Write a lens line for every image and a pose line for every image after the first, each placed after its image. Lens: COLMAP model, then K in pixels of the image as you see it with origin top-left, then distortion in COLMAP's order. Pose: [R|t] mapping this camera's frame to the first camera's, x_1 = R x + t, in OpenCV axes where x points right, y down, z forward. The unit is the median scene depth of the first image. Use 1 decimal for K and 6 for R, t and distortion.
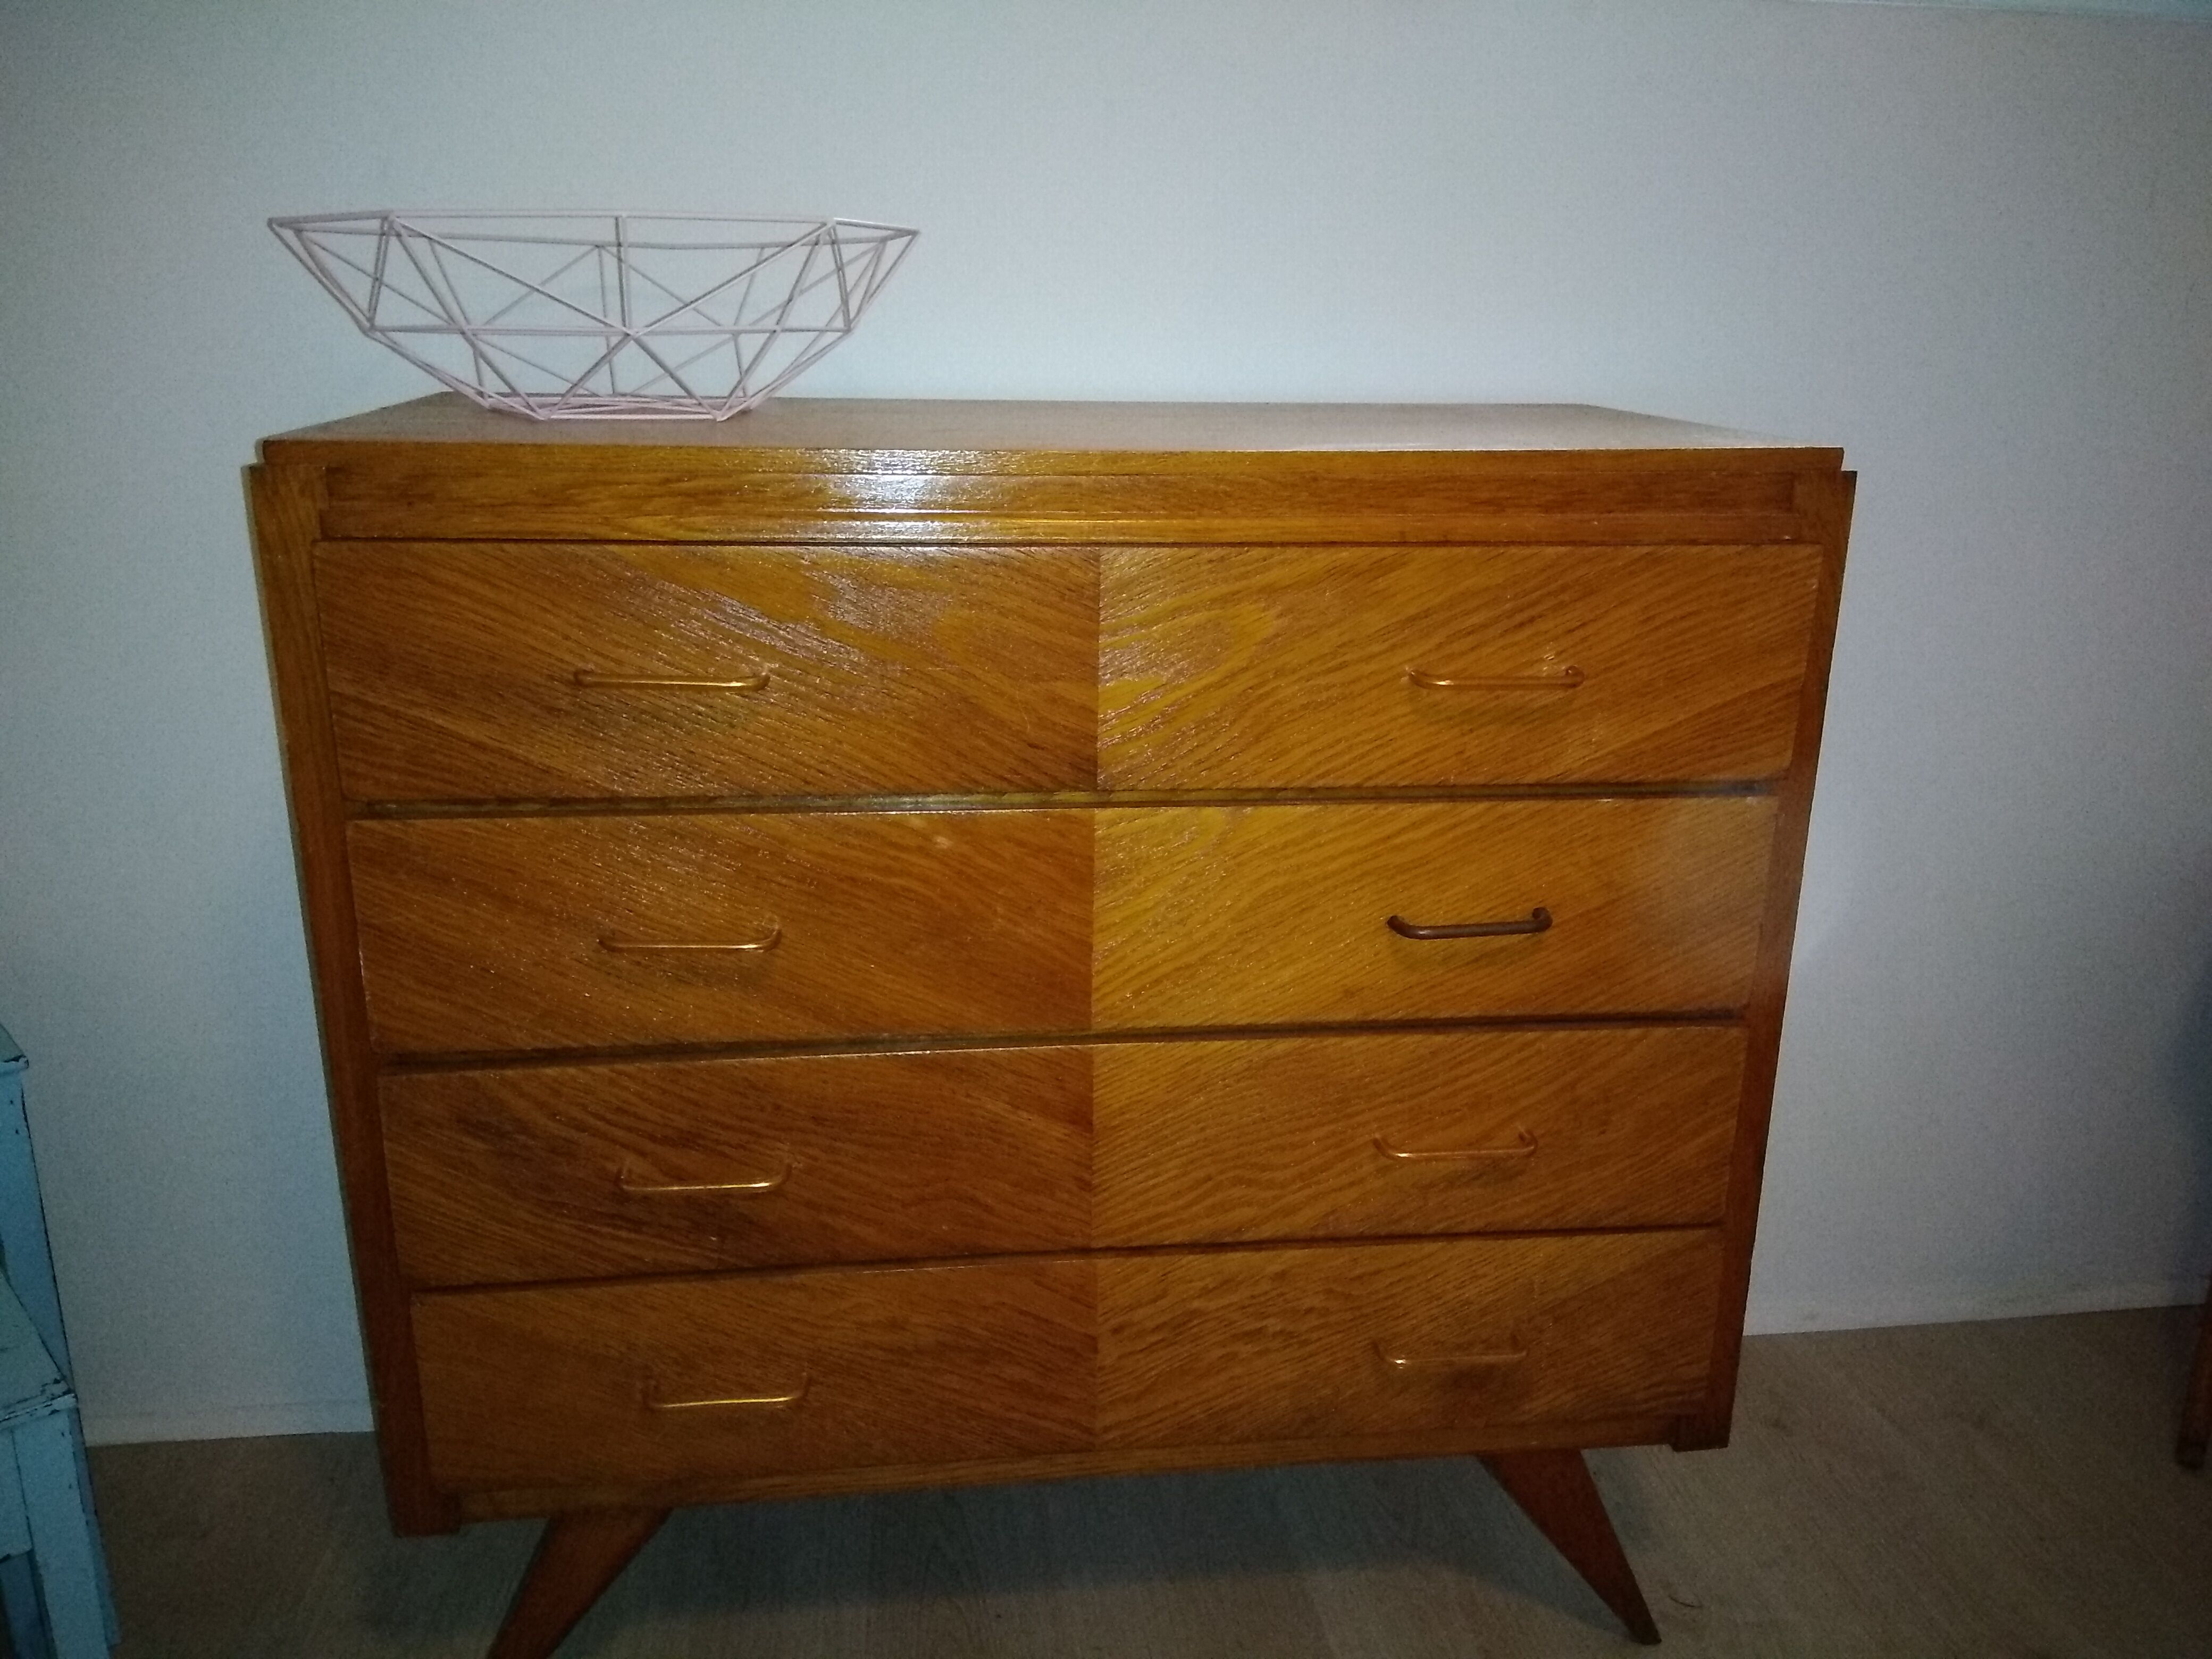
lens RADIAL K [[1677.4, 0, 1095.0], [0, 1677.4, 841.8], [0, 0, 1]] dist [0.088931, -0.131057]
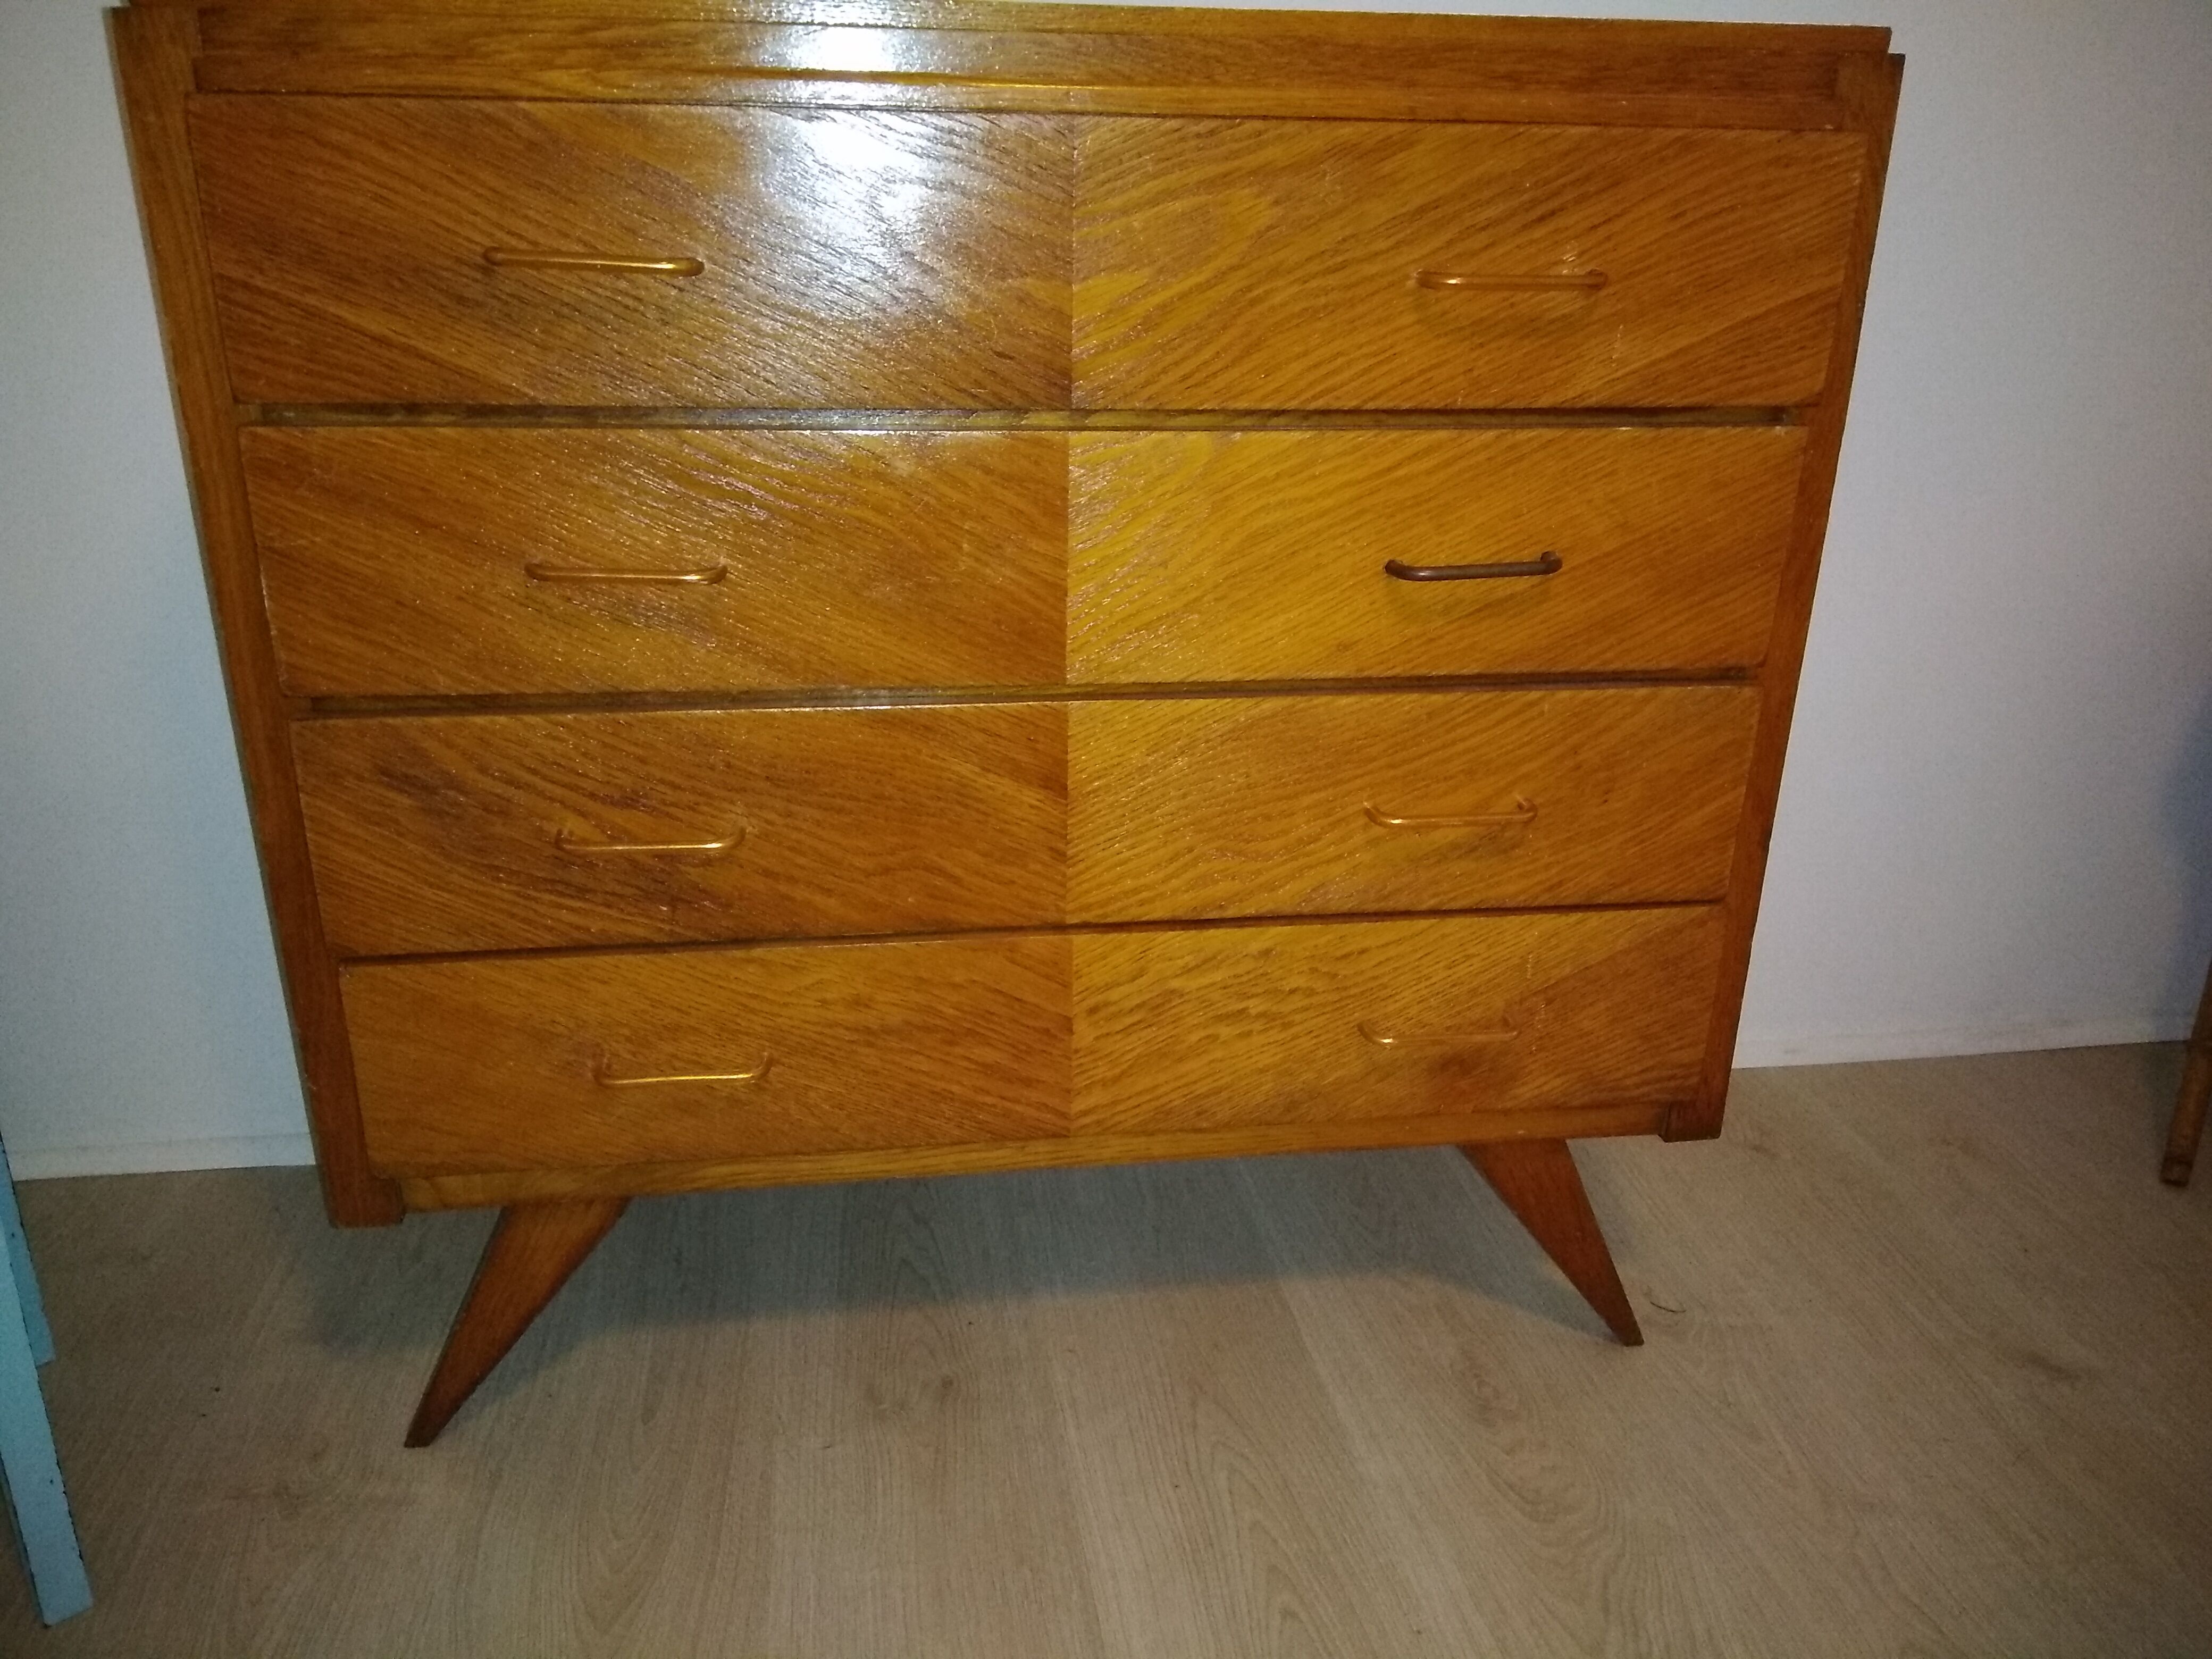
lens RADIAL K [[1677.4, 0, 1095.0], [0, 1677.4, 841.8], [0, 0, 1]] dist [0.088931, -0.131057]
pose [[0.999774, -0.003177, 0.021044, -0.005925], [0.001271, 0.995943, 0.089980, 0.116435], [-0.021244, -0.089932, 0.995721, 0.066109]]
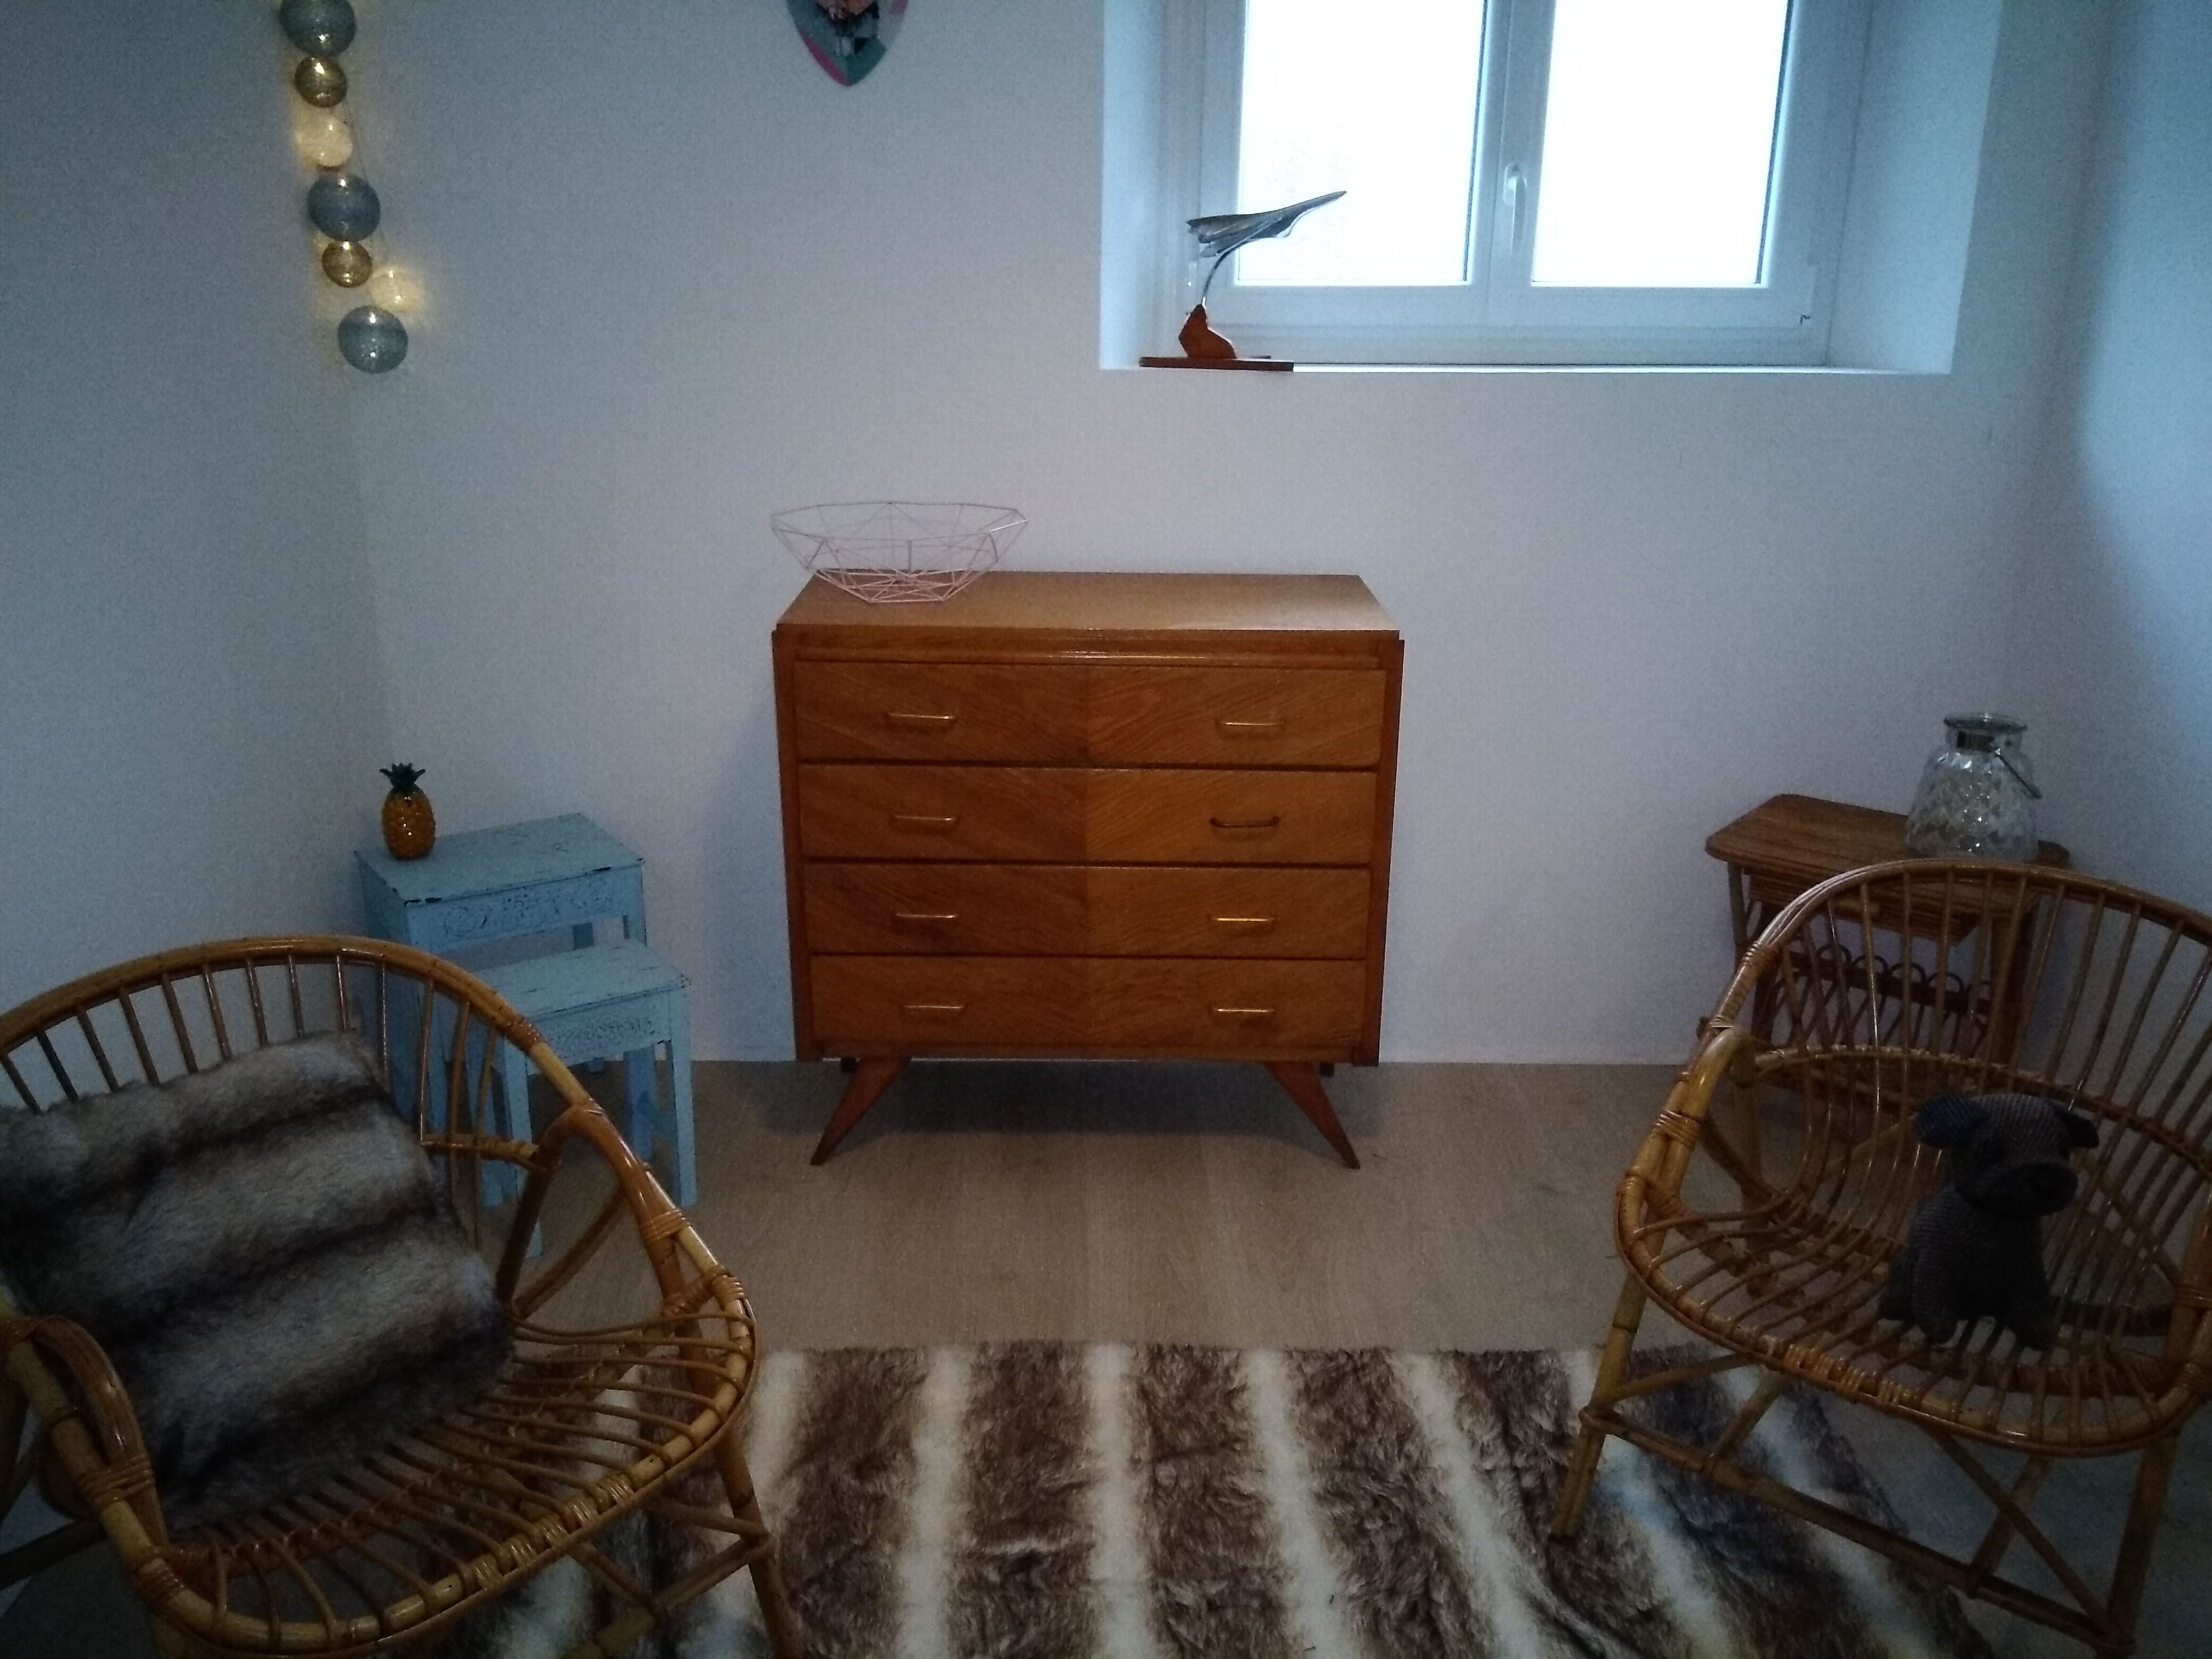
lens RADIAL K [[1677.4, 0, 1095.0], [0, 1677.4, 841.8], [0, 0, 1]] dist [0.088931, -0.131057]
pose [[0.993271, 0.036266, -0.109992, 0.277037], [-0.032098, 0.998706, 0.039437, -0.010124], [0.111280, -0.035641, 0.993150, -1.403149]]
